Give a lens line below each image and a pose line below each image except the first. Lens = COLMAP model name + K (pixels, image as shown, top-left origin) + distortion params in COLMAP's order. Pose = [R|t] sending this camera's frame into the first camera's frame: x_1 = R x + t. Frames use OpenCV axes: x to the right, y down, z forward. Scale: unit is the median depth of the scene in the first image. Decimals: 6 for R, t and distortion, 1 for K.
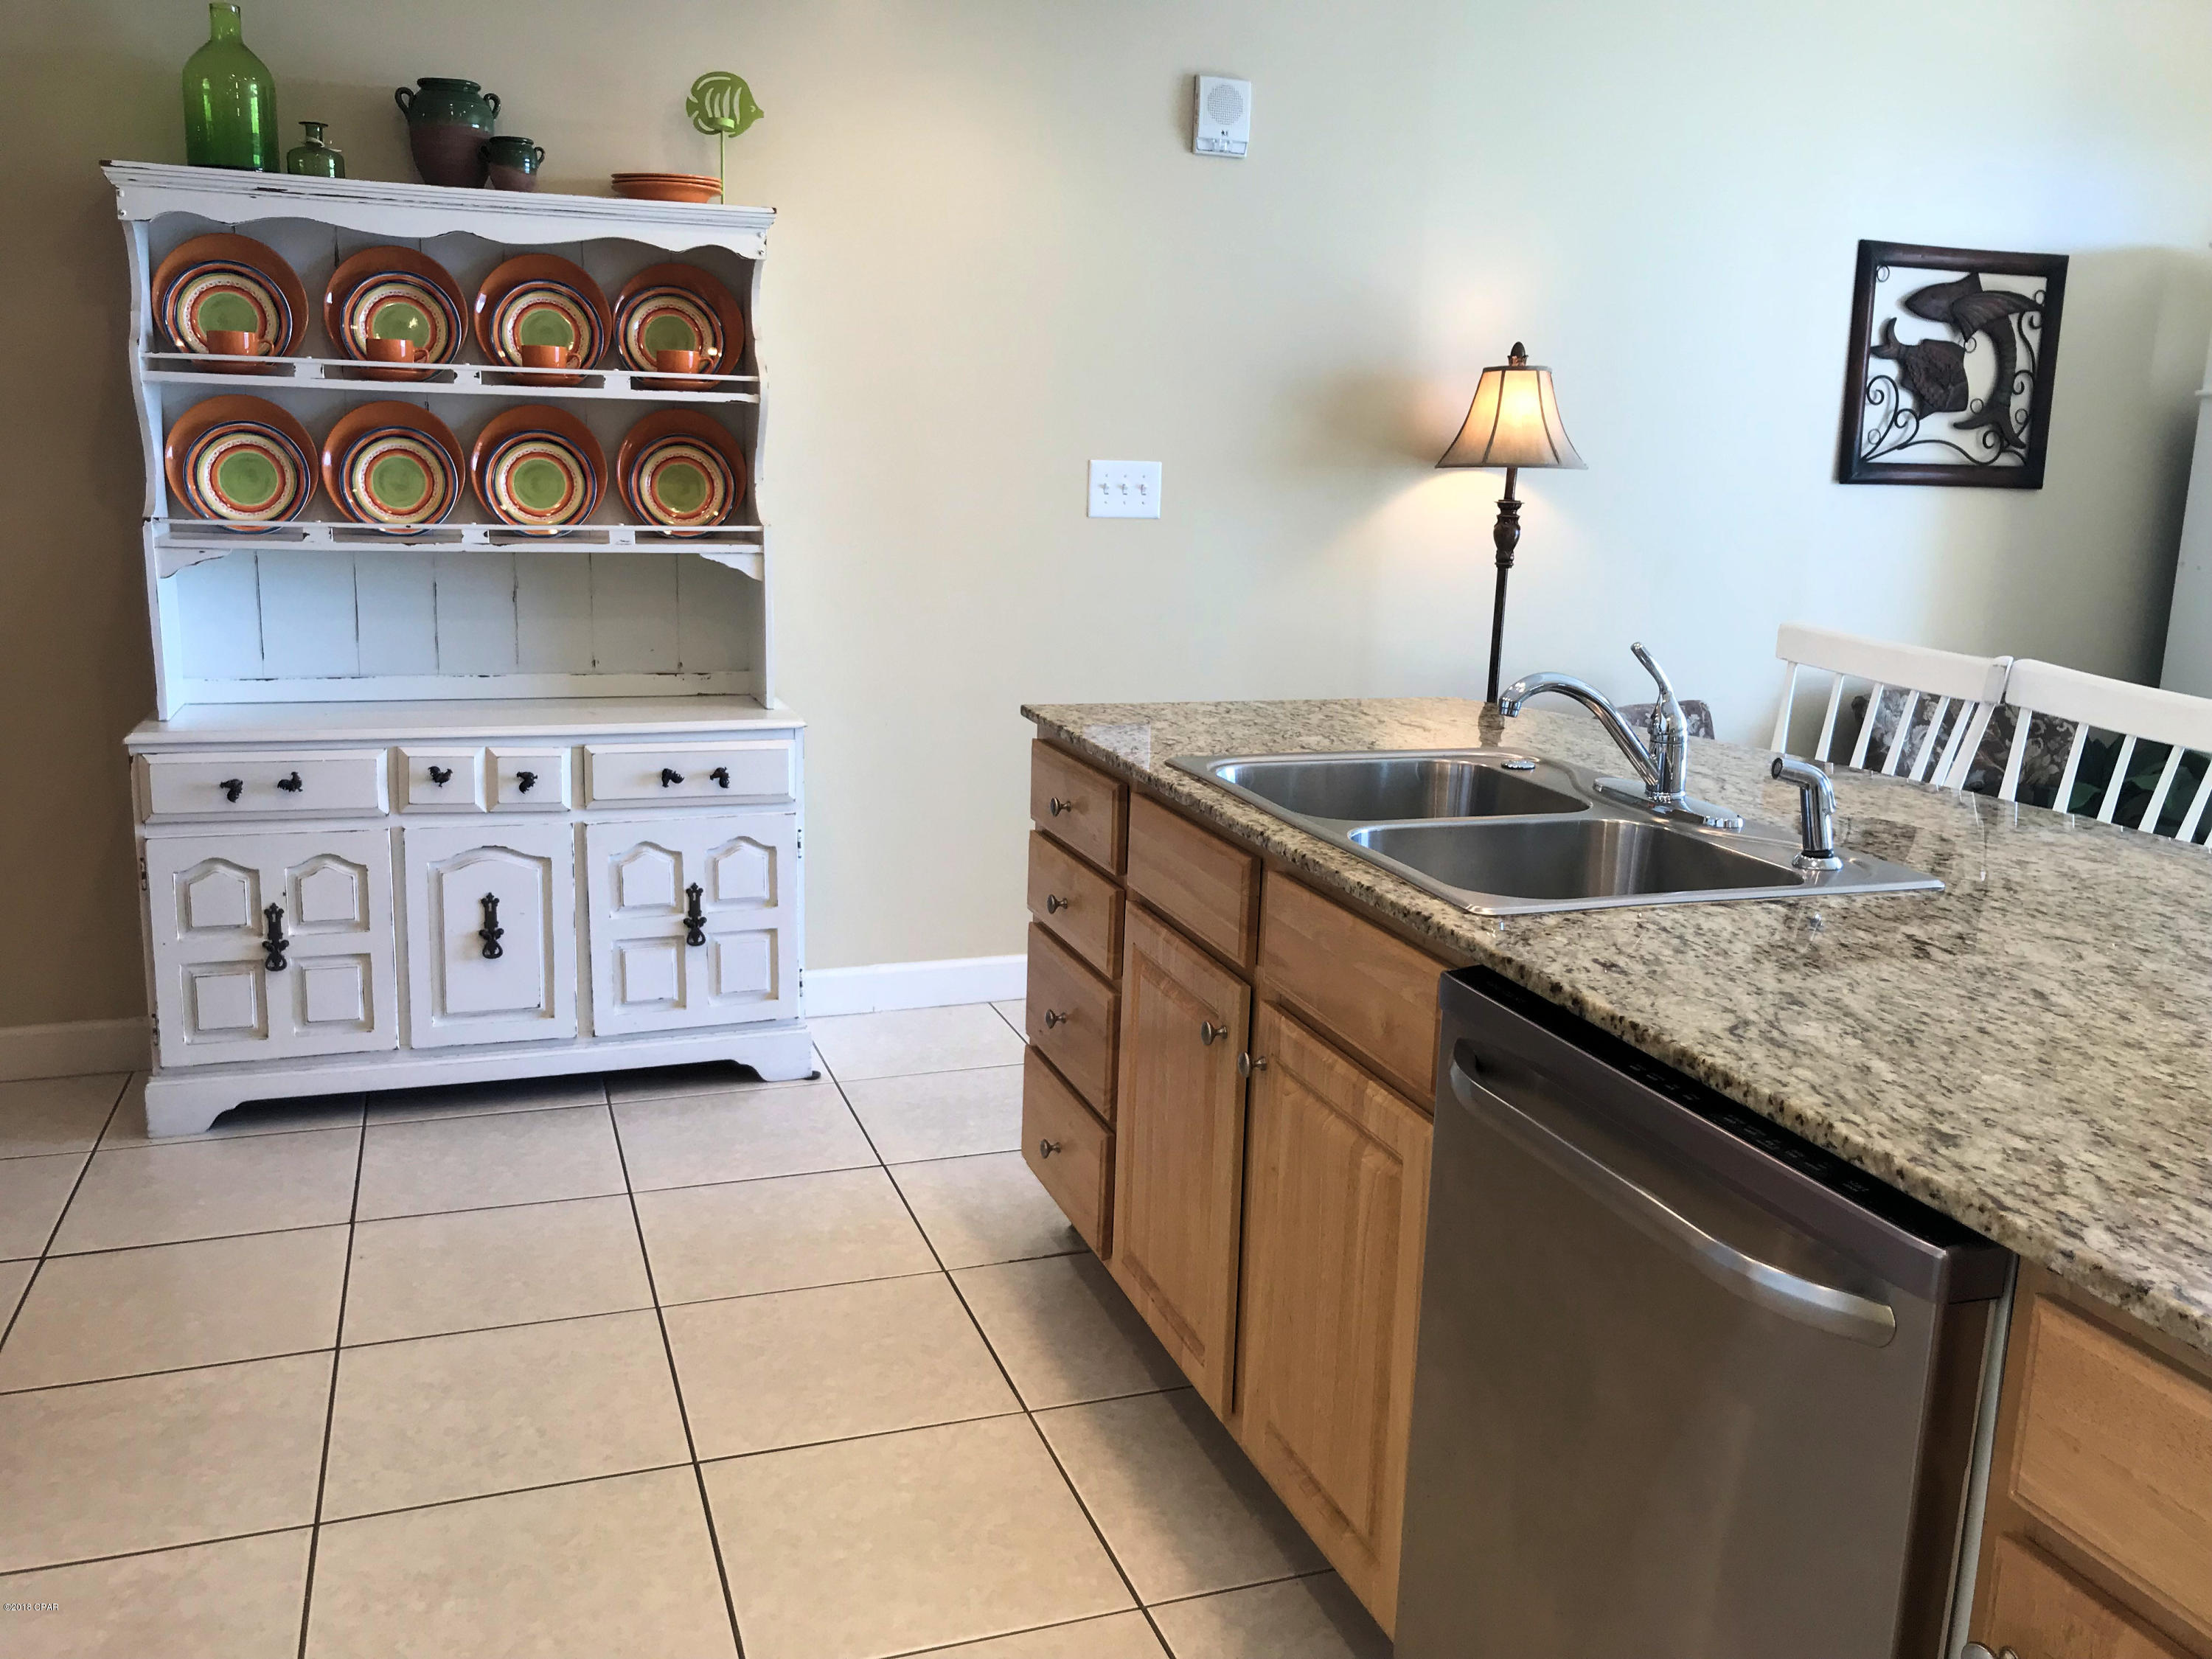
lens RADIAL K [[1821.1, 0, 1109.5], [0, 1821.1, 813.2], [0, 0, 1]] dist [0.017035, -0.010229]
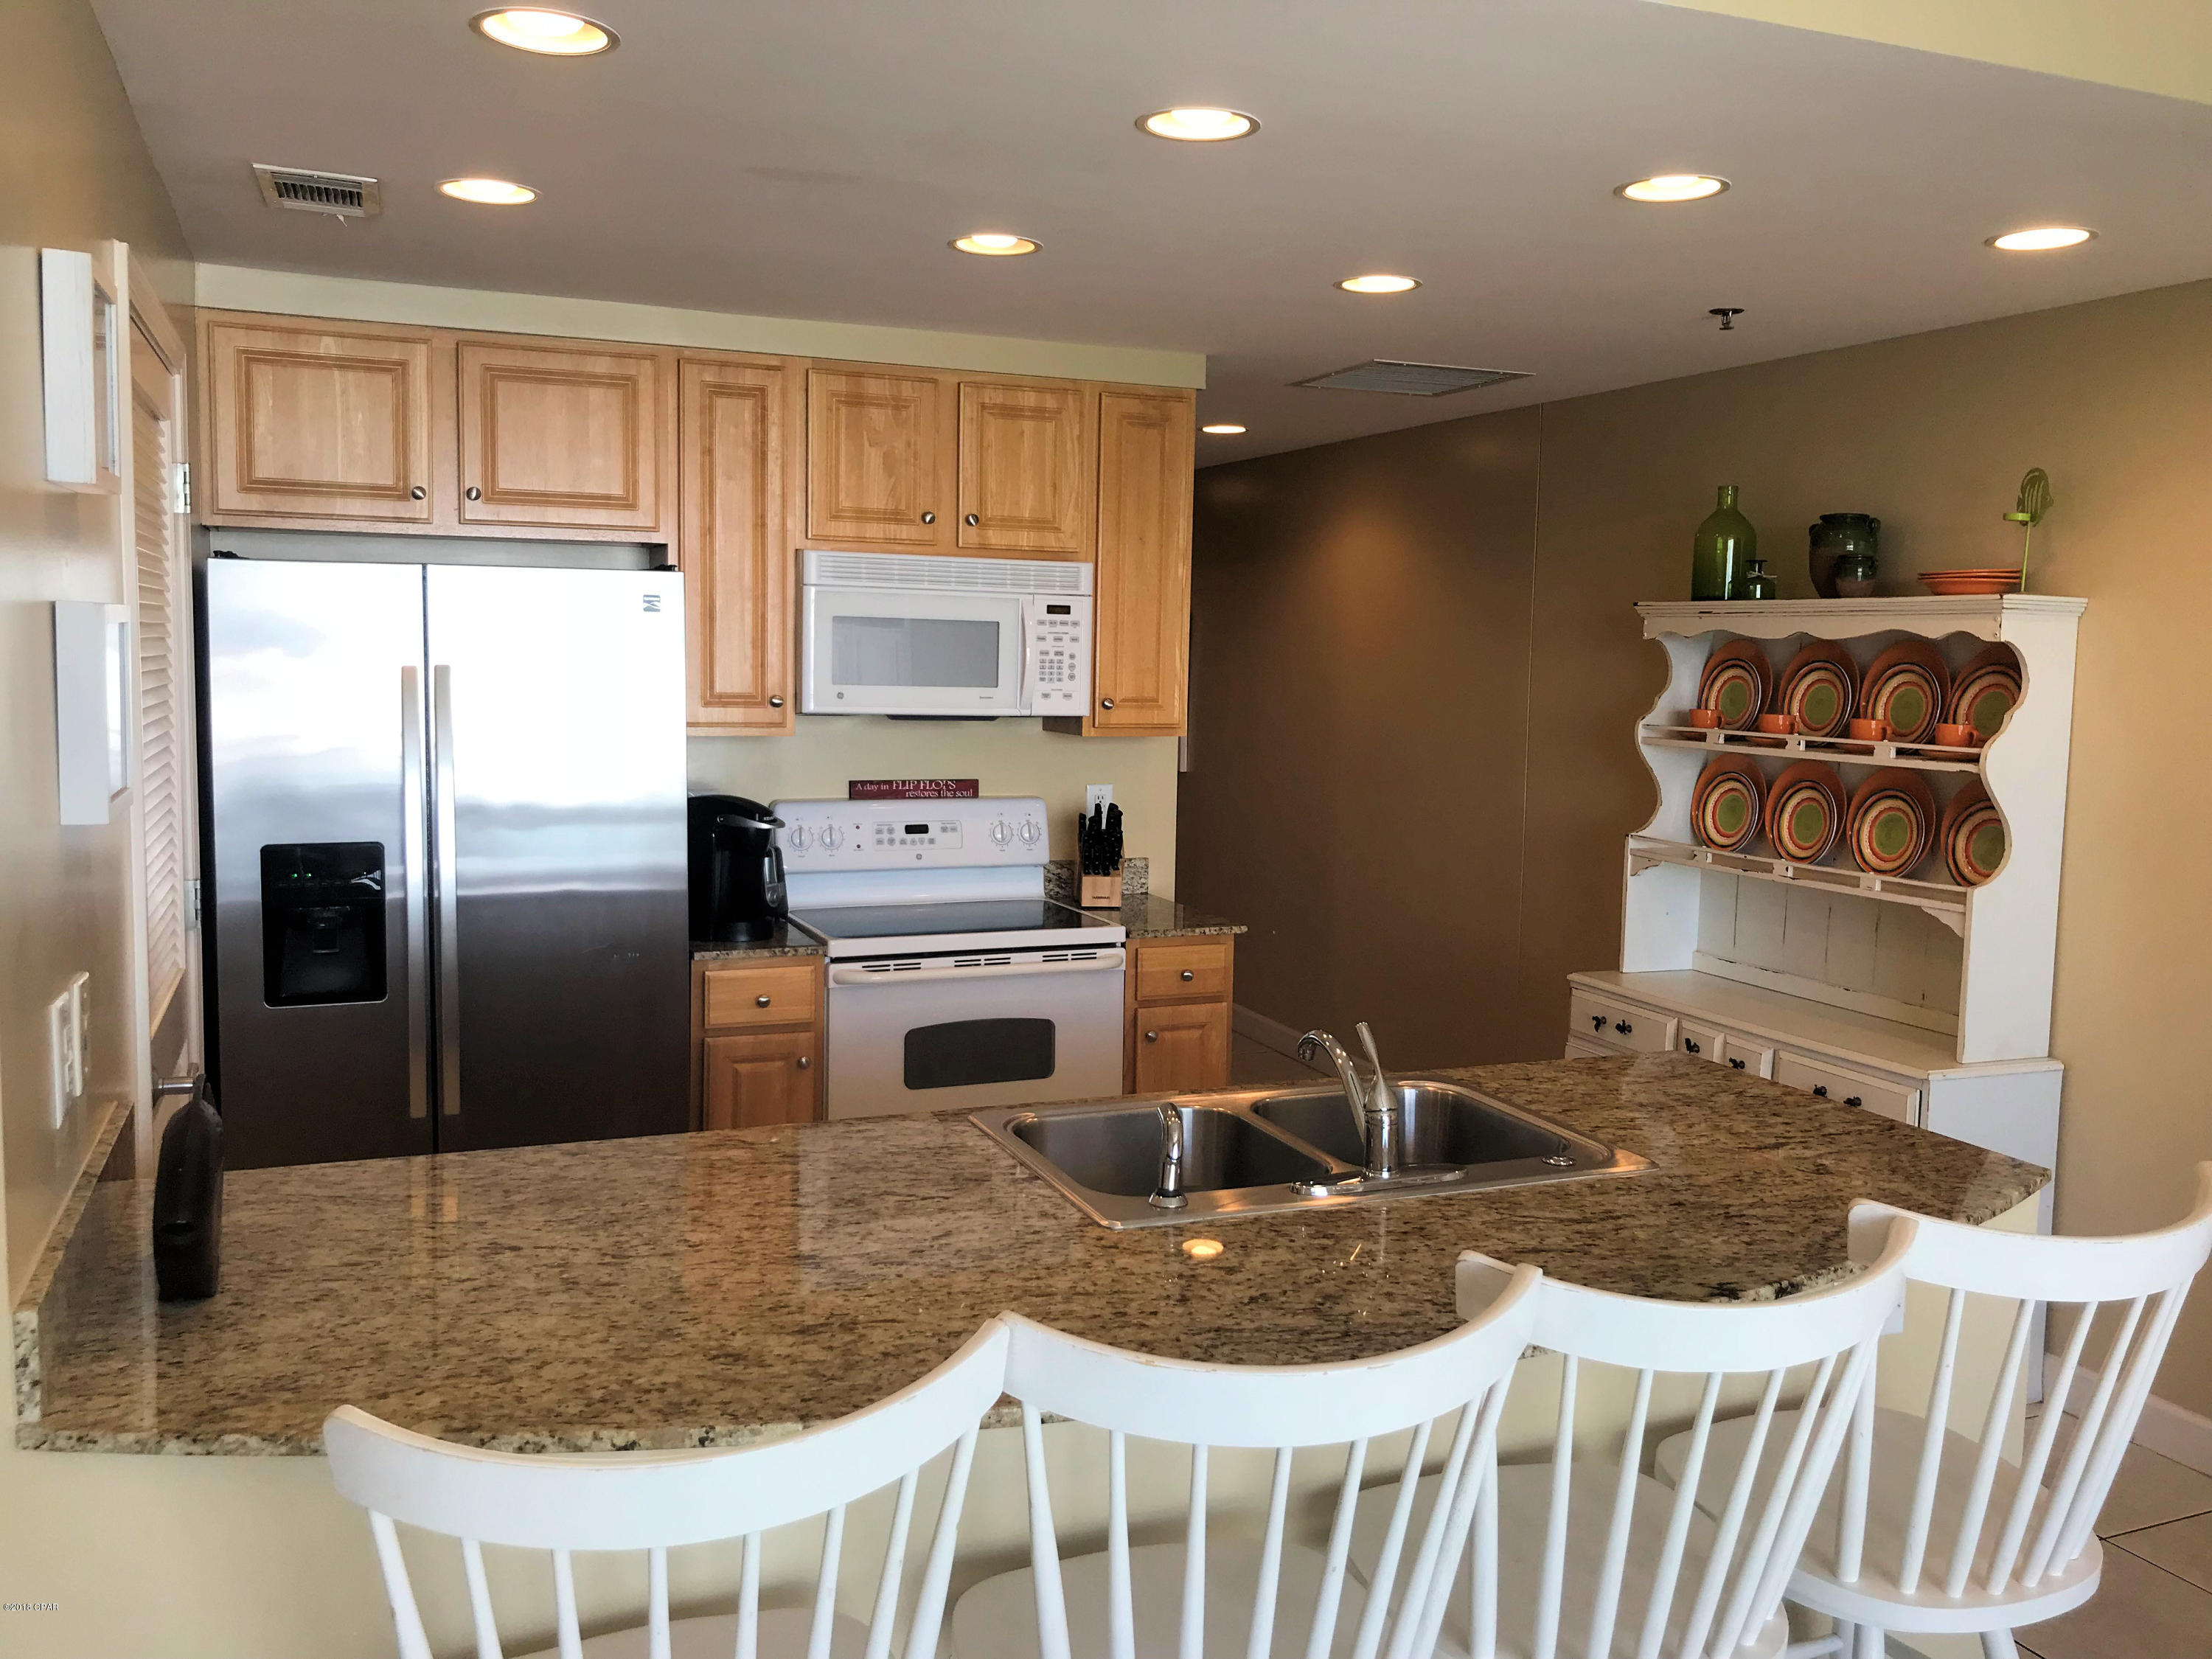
lens RADIAL K [[1821.1, 0, 1113.0], [0, 1821.1, 832.5], [0, 0, 1]] dist [0.017035, -0.010229]
pose [[0.064531, 0.072664, -0.995267, 0.860381], [-0.221825, 0.973437, 0.056687, -0.146966], [0.972949, 0.217117, 0.078936, 0.458751]]
